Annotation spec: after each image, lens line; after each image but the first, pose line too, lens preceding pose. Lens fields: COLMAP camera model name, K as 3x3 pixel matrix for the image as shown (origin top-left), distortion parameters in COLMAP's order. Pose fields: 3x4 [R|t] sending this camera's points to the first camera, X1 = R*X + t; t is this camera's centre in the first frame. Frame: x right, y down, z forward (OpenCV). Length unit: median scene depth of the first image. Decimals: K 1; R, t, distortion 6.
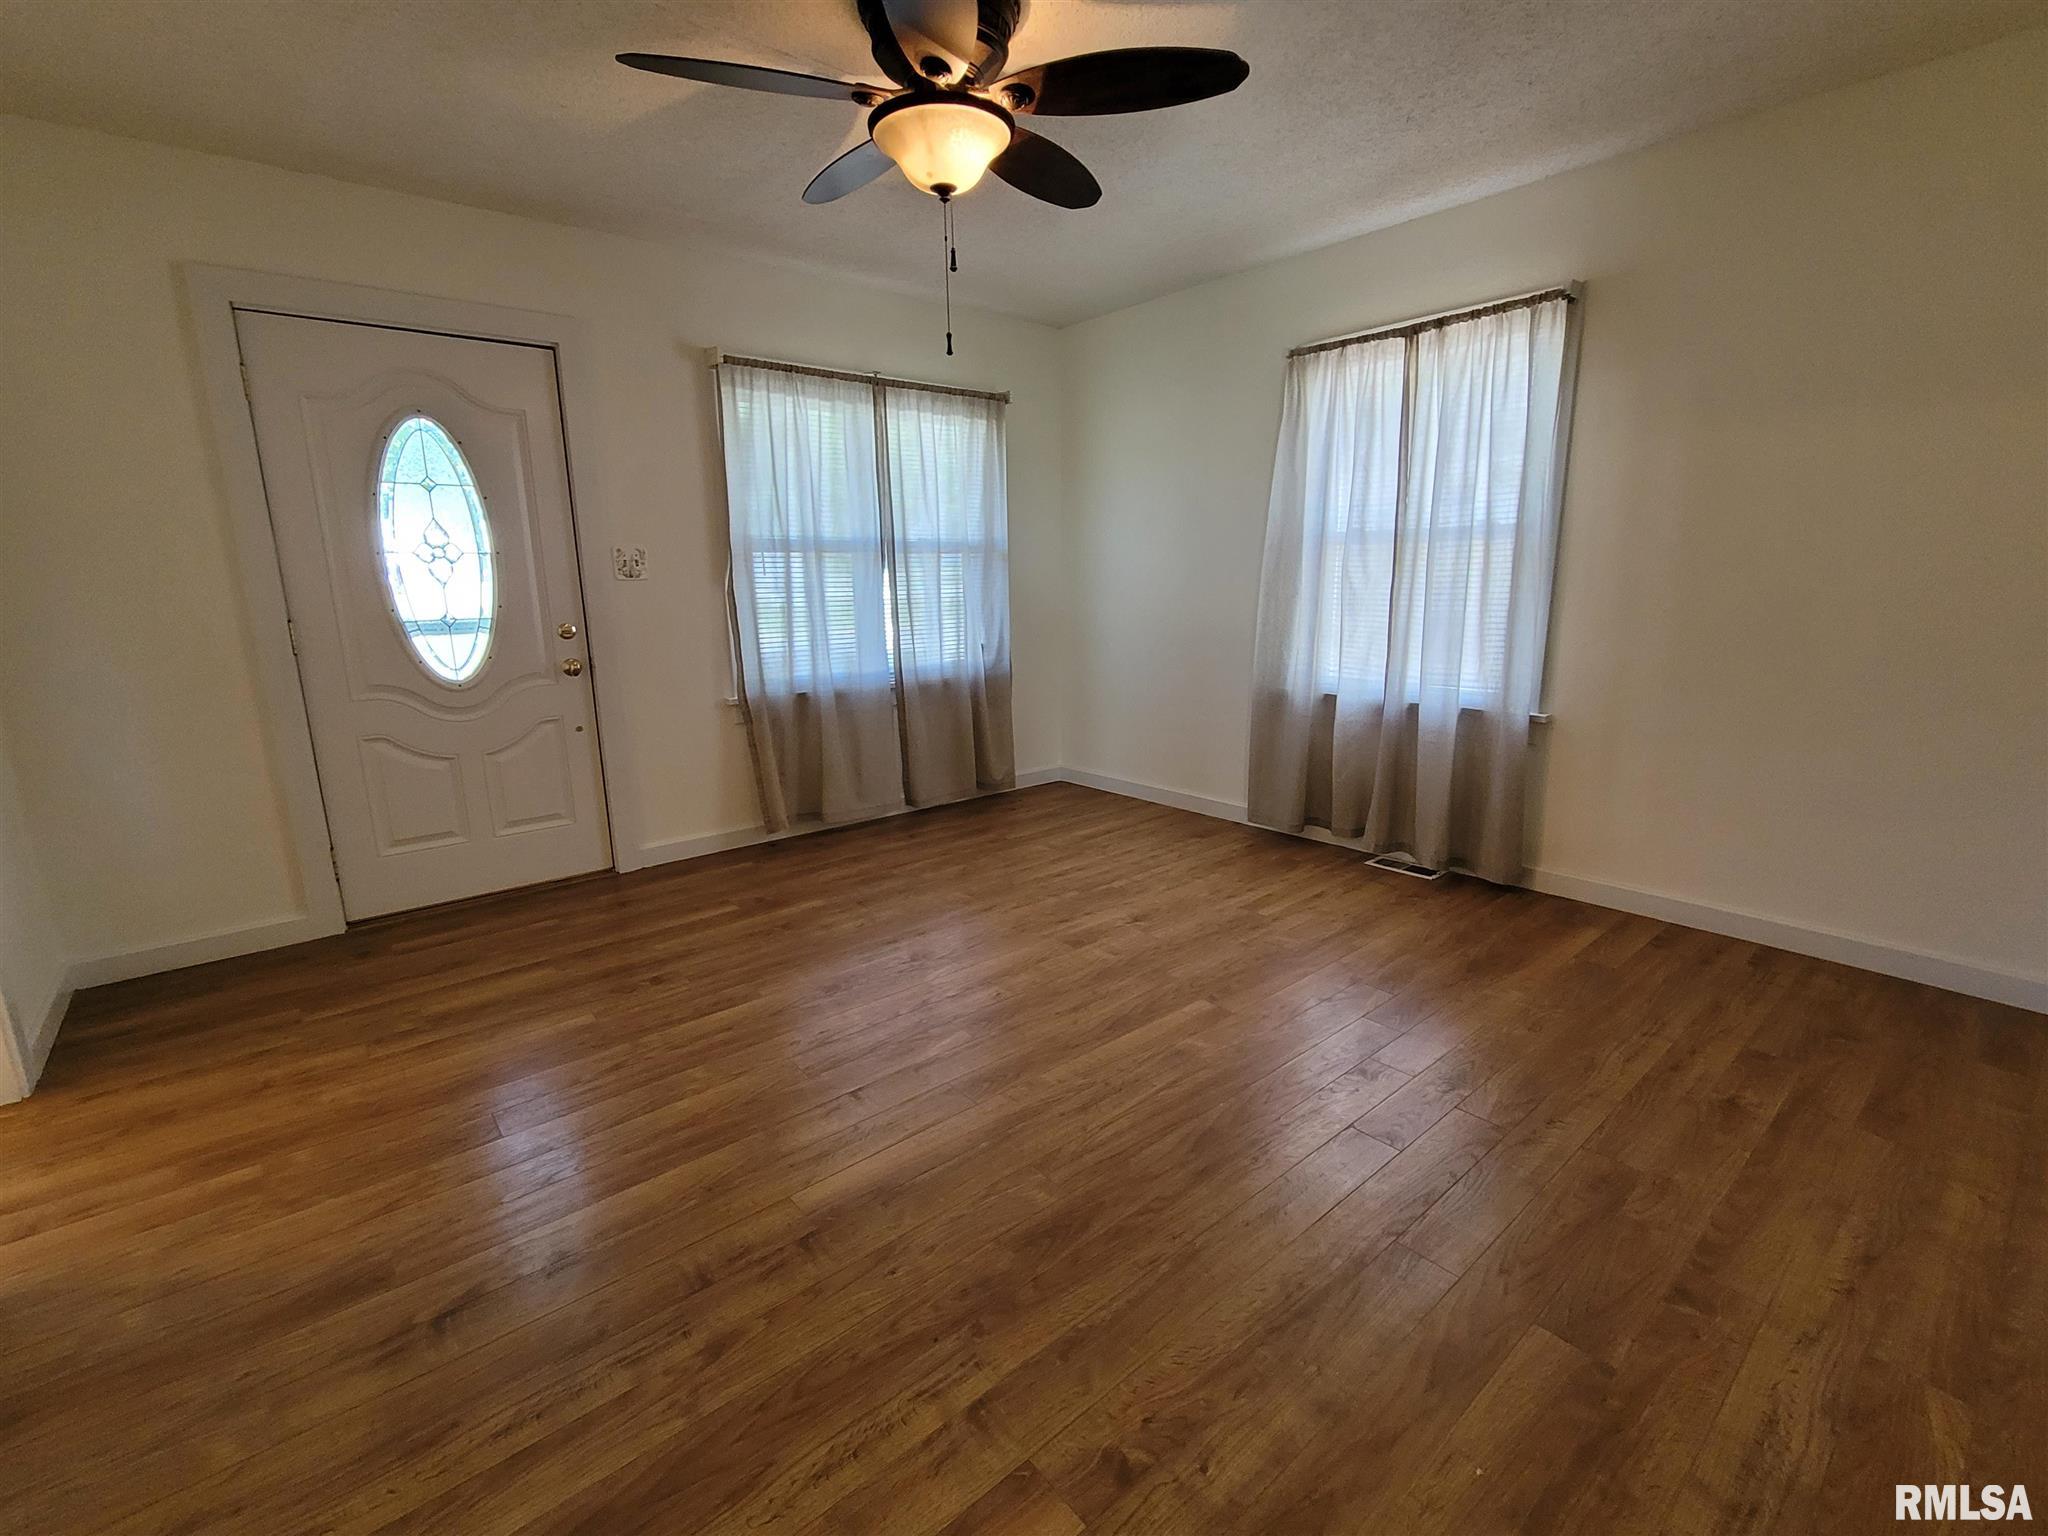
lens RADIAL K [[907.6, 0, 1024.8], [0, 907.6, 770.9], [0, 0, 1]] dist [0.002592, -0.002707]
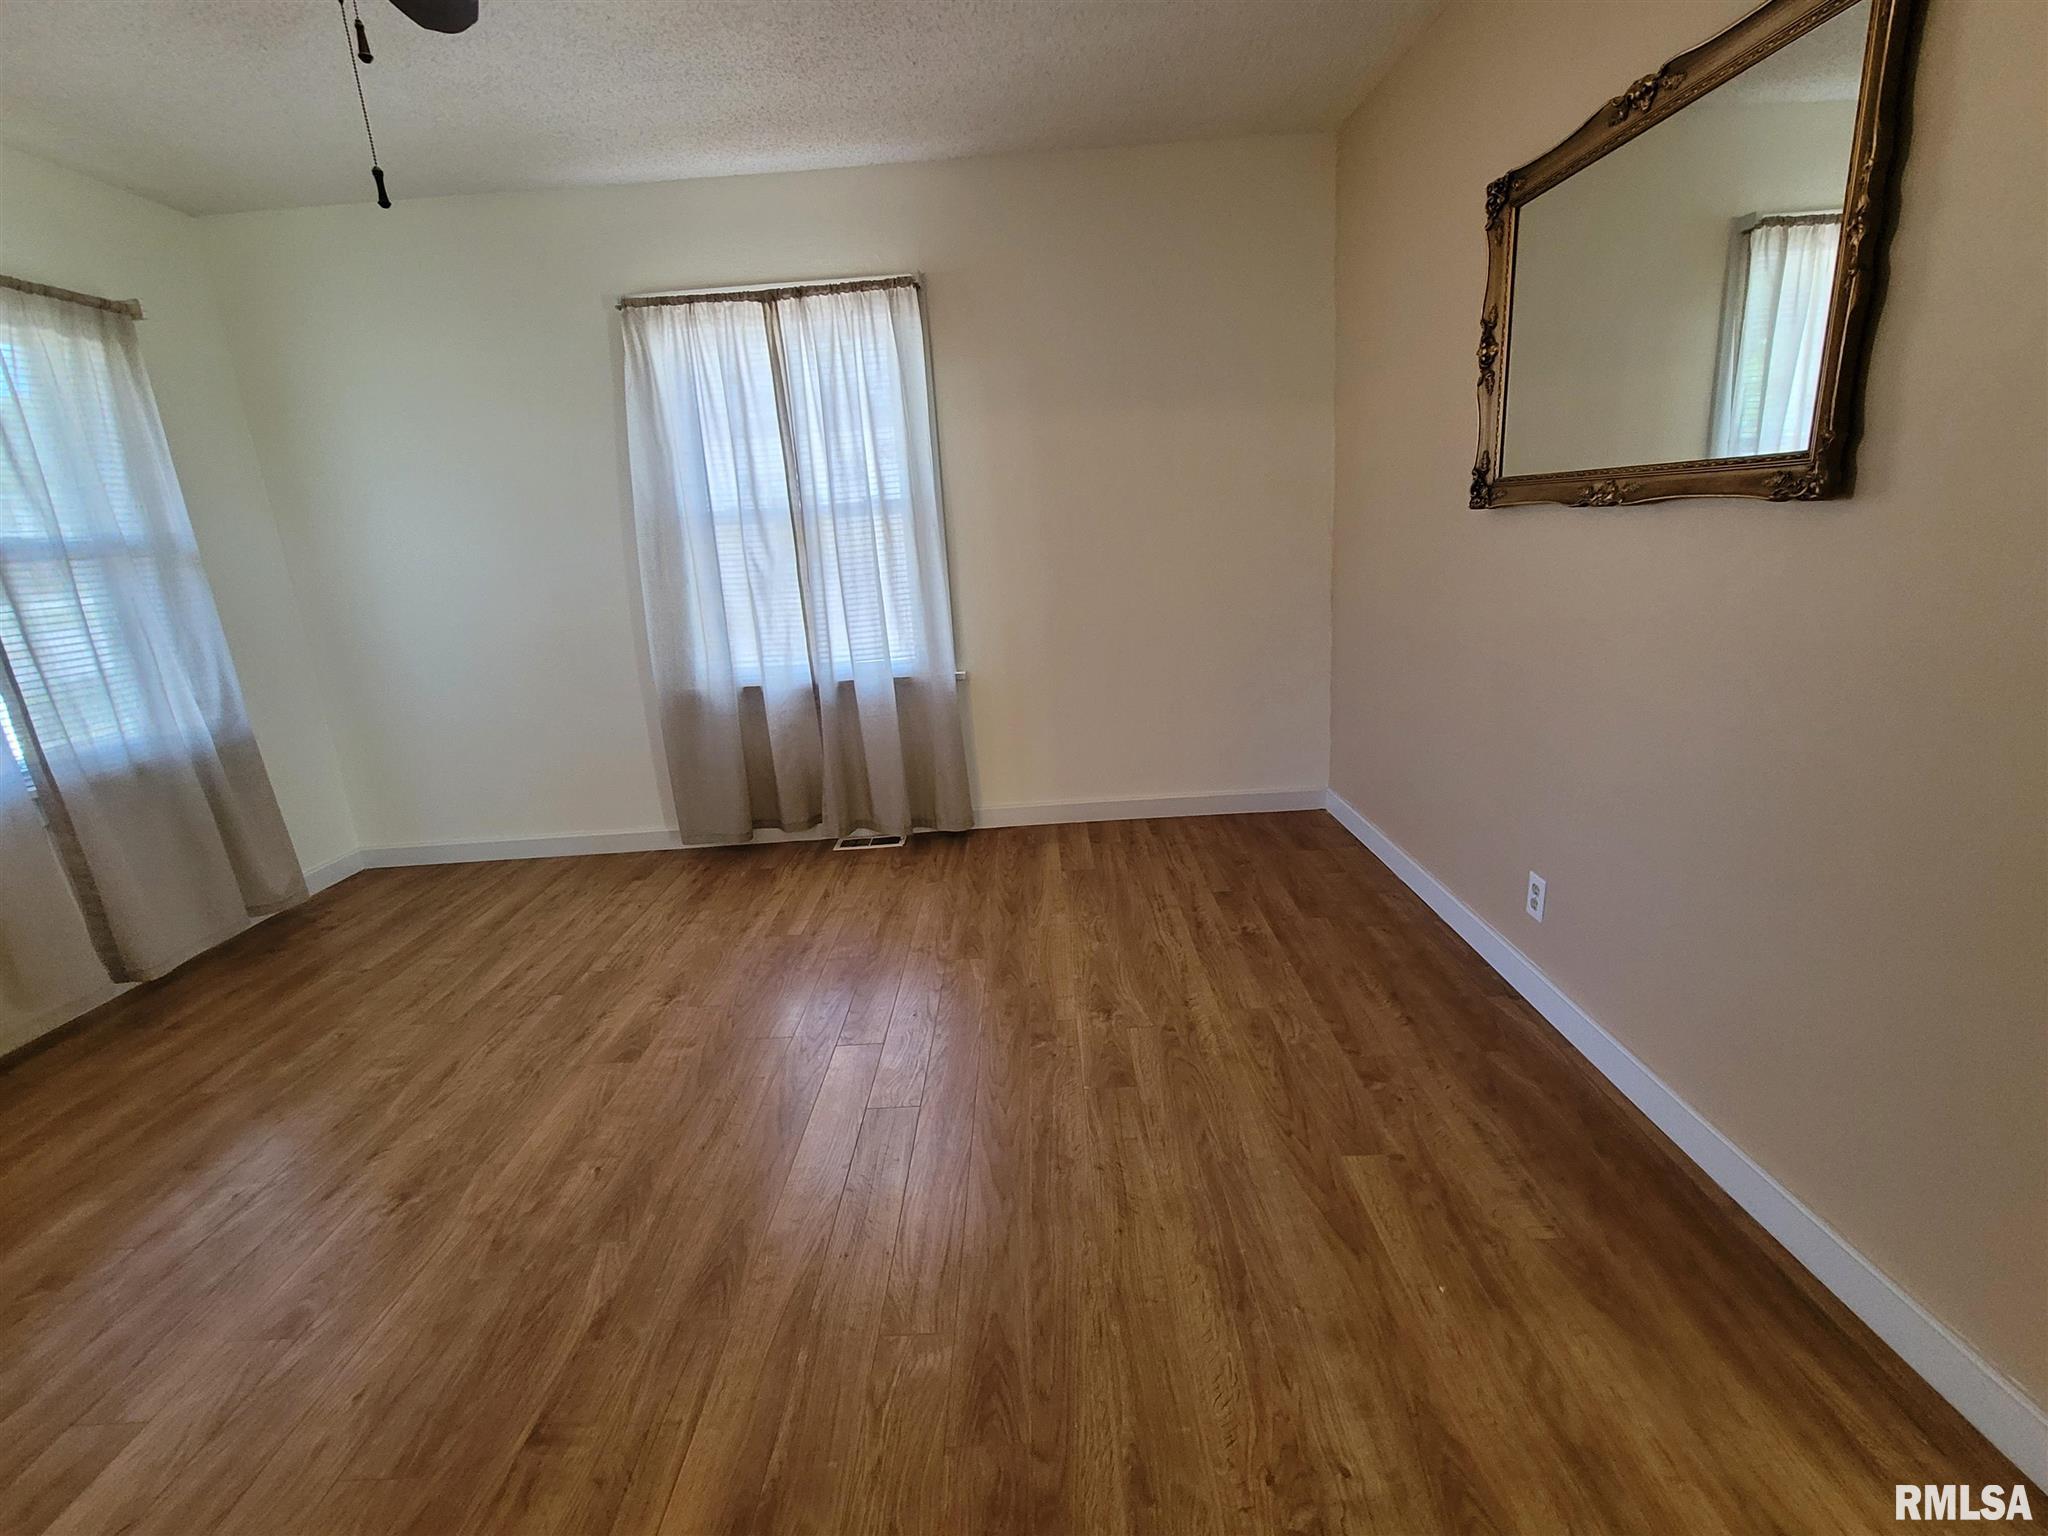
lens RADIAL K [[907.6, 0, 1024.8], [0, 907.6, 770.9], [0, 0, 1]] dist [0.002592, -0.002707]
pose [[0.645073, -0.225183, 0.730187, -0.194160], [0.217011, 0.970232, 0.107495, -0.042619], [-0.732658, 0.089116, 0.674738, 0.190654]]
